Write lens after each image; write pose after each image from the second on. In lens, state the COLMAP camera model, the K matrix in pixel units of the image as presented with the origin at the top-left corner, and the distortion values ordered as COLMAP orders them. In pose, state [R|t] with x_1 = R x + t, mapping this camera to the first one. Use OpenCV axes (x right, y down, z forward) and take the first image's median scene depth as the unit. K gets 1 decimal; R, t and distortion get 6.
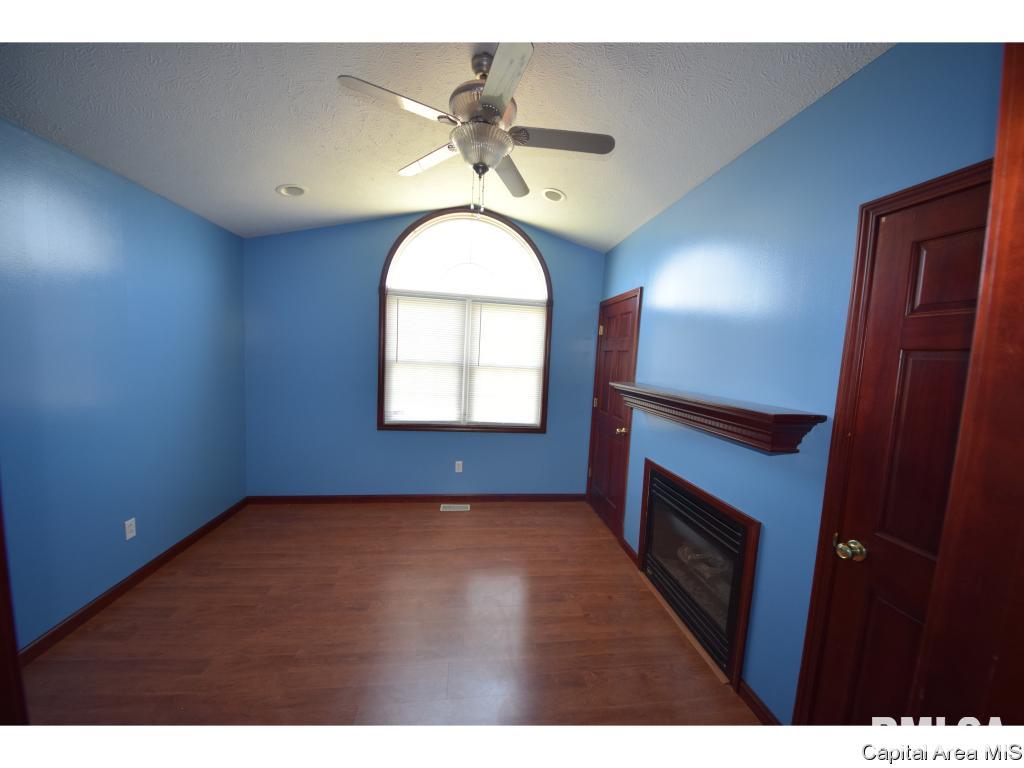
lens RADIAL K [[364.3, 0, 516.8], [0, 364.3, 384.3], [0, 0, 1]] dist [0.000777, -0.010956]
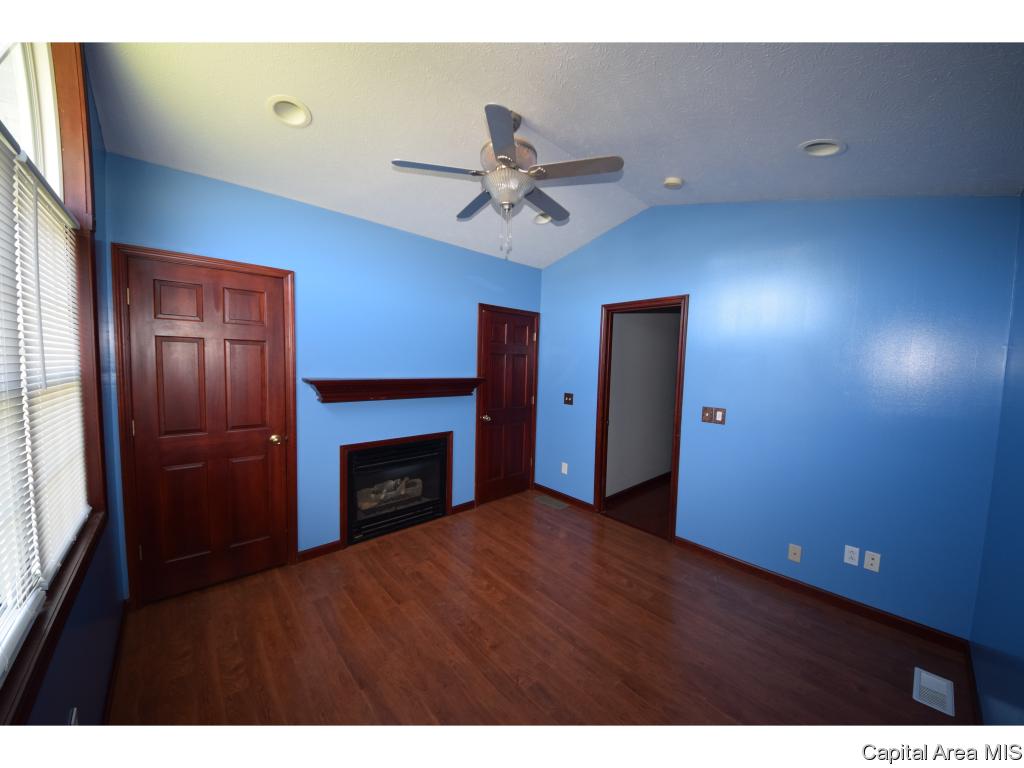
lens RADIAL K [[364.3, 0, 516.8], [0, 364.3, 384.3], [0, 0, 1]] dist [0.000777, -0.010956]
pose [[-0.580074, -0.115546, 0.806327, -0.917654], [0.009460, 0.988866, 0.148509, -0.150264], [-0.814508, 0.093774, -0.572523, 1.375944]]
